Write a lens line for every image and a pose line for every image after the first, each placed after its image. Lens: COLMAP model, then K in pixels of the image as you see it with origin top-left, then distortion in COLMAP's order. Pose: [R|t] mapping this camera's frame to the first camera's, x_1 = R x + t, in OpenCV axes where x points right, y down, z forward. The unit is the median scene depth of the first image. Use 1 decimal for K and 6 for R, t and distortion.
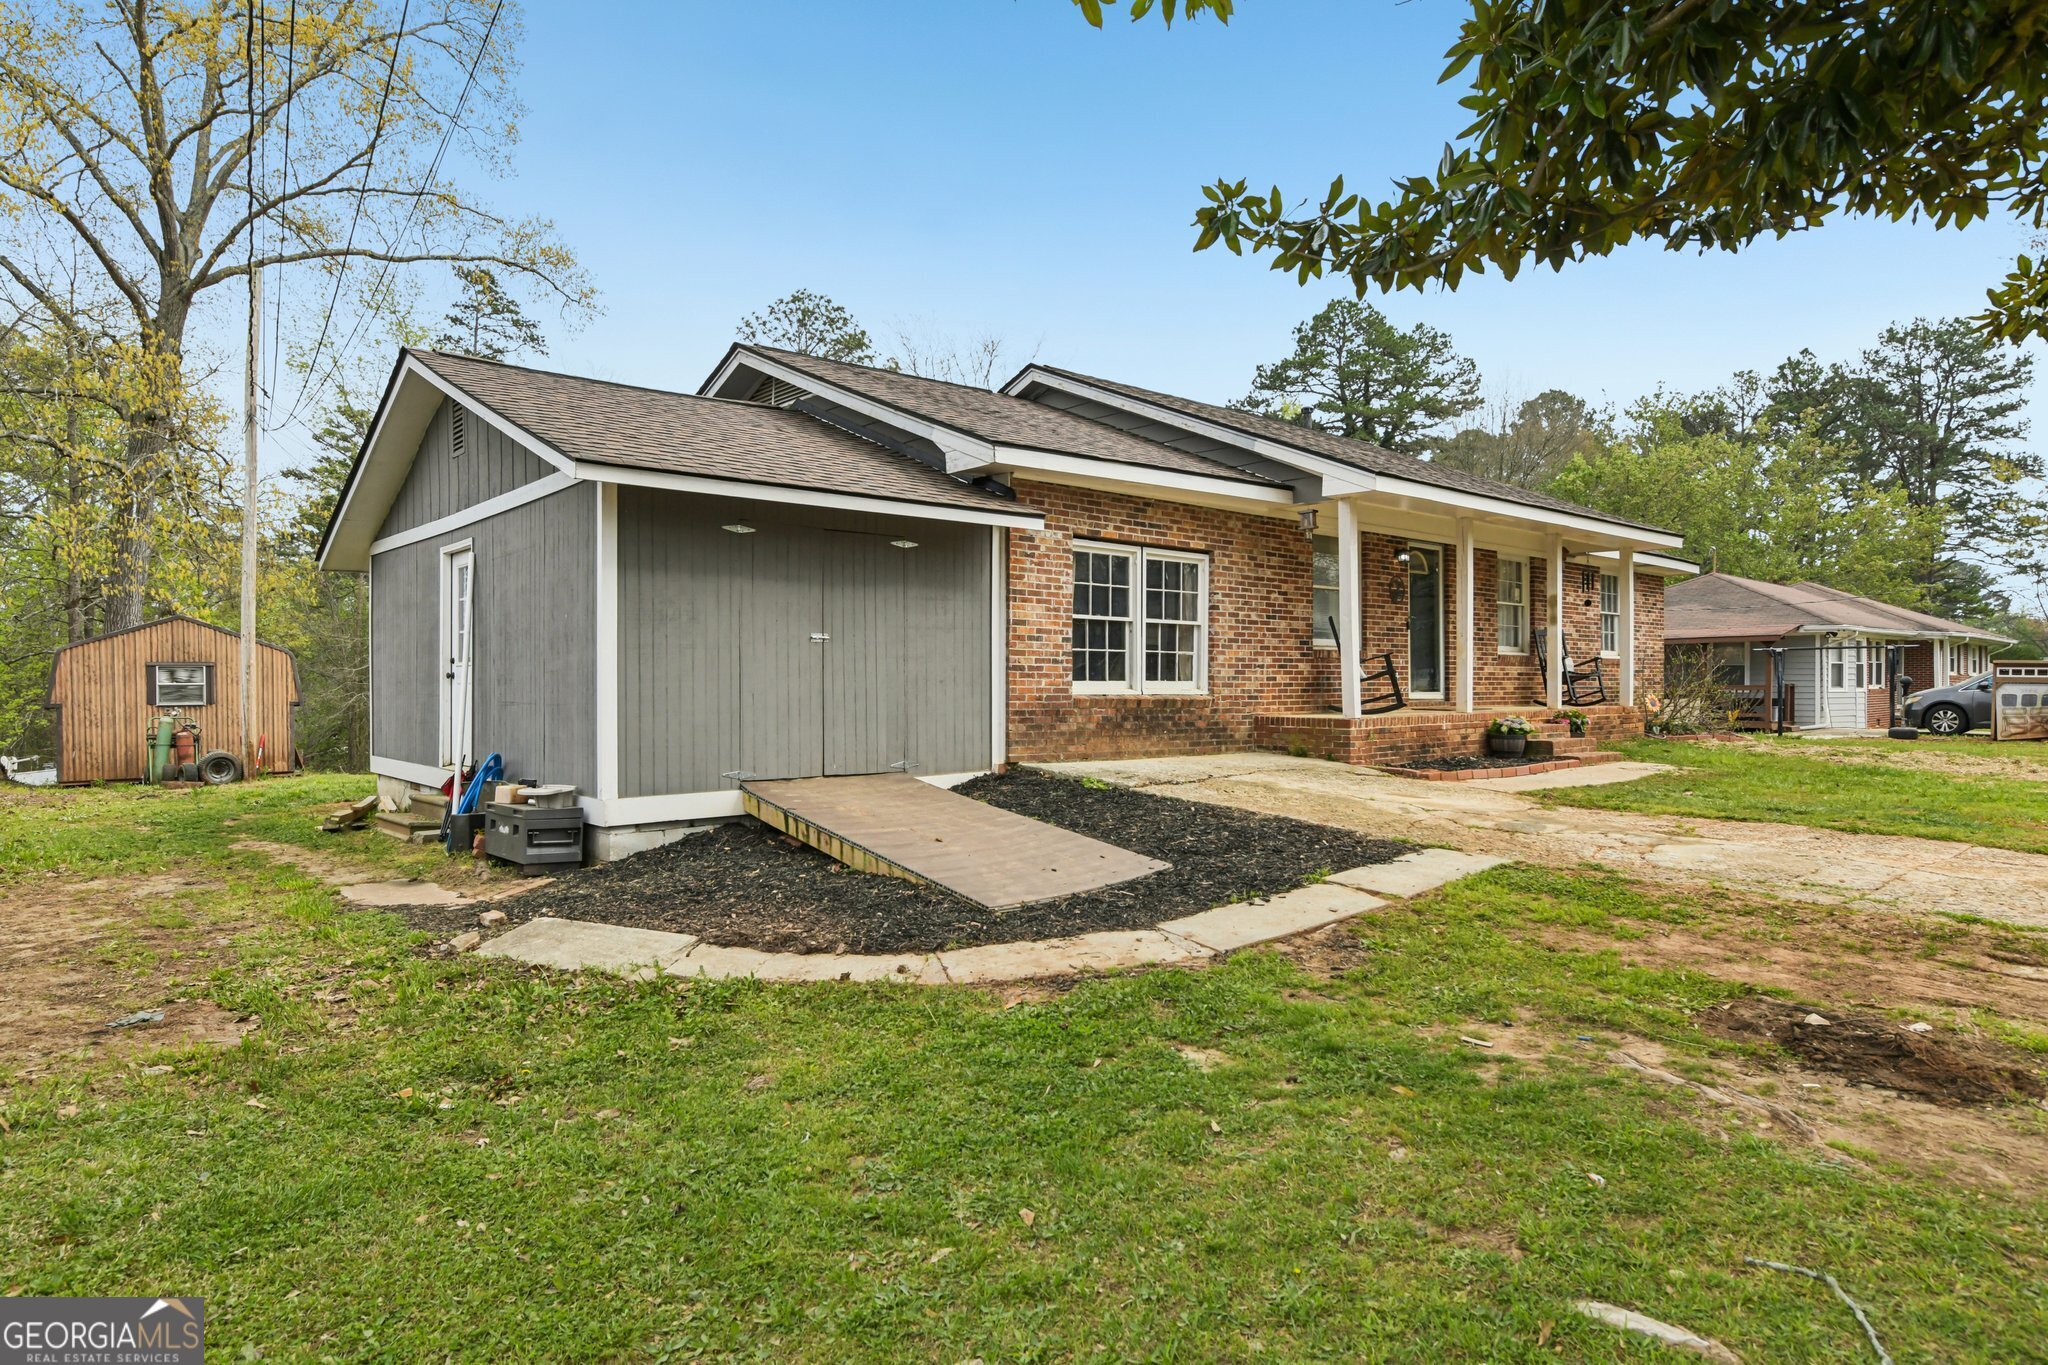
lens RADIAL K [[1195.6, 0, 1023.7], [0, 1195.6, 684.4], [0, 0, 1]] dist [0.000547, 0.000036]
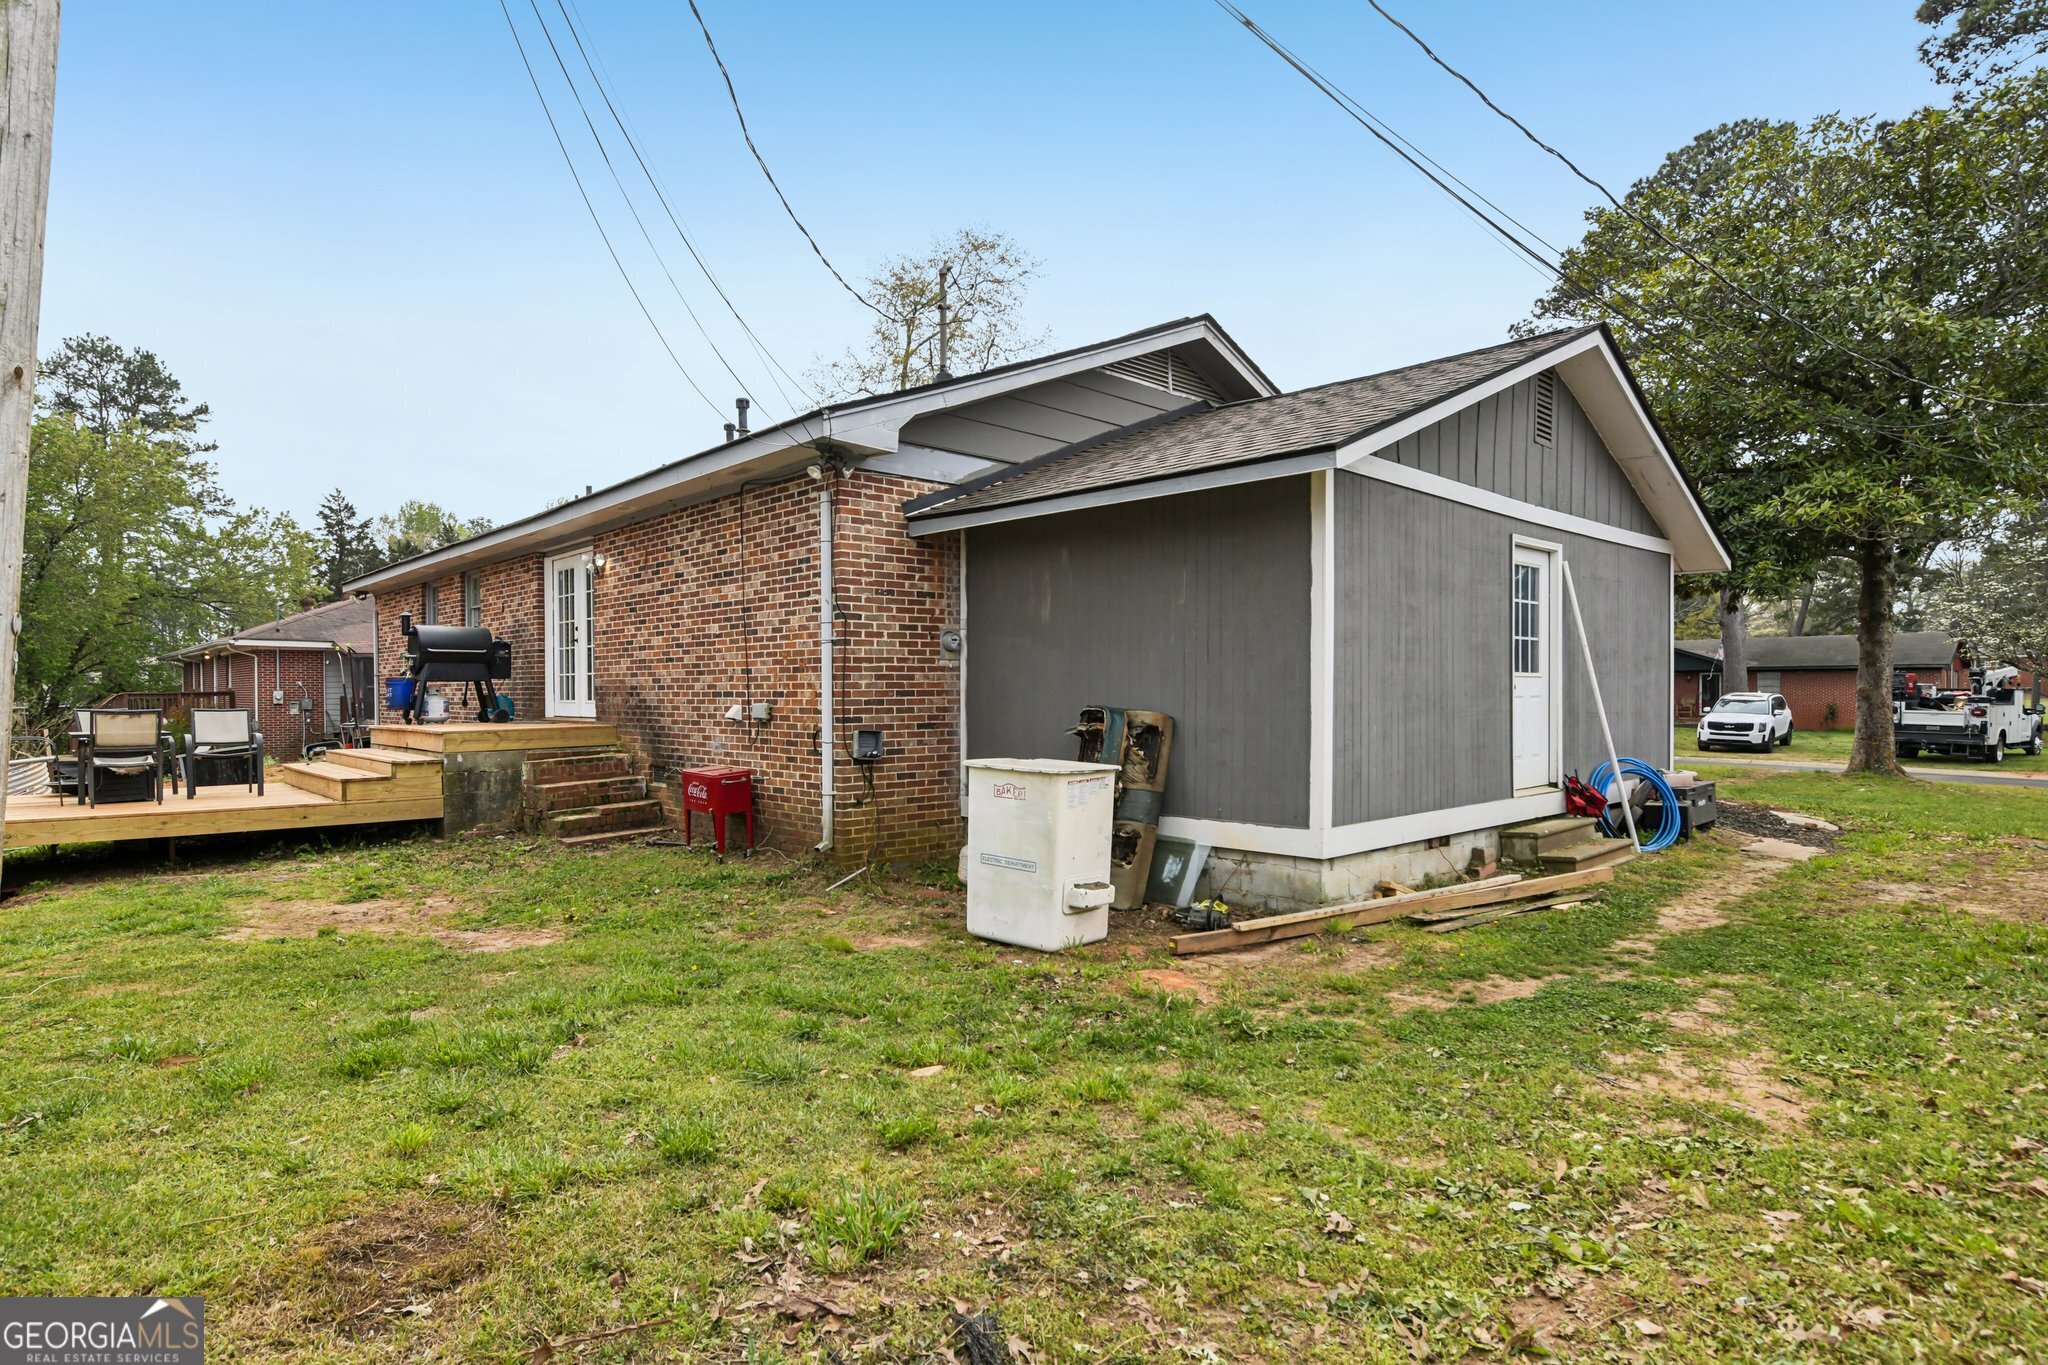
lens RADIAL K [[1084.2, 0, 1024.0], [0, 1084.2, 690.1], [0, 0, 1]] dist [0.000380, 0.000019]
pose [[-0.052199, 0.001024, 0.998636, -1.500636], [0.000670, 0.999999, -0.000991, -0.005945], [-0.998636, 0.000617, -0.052200, 1.691745]]
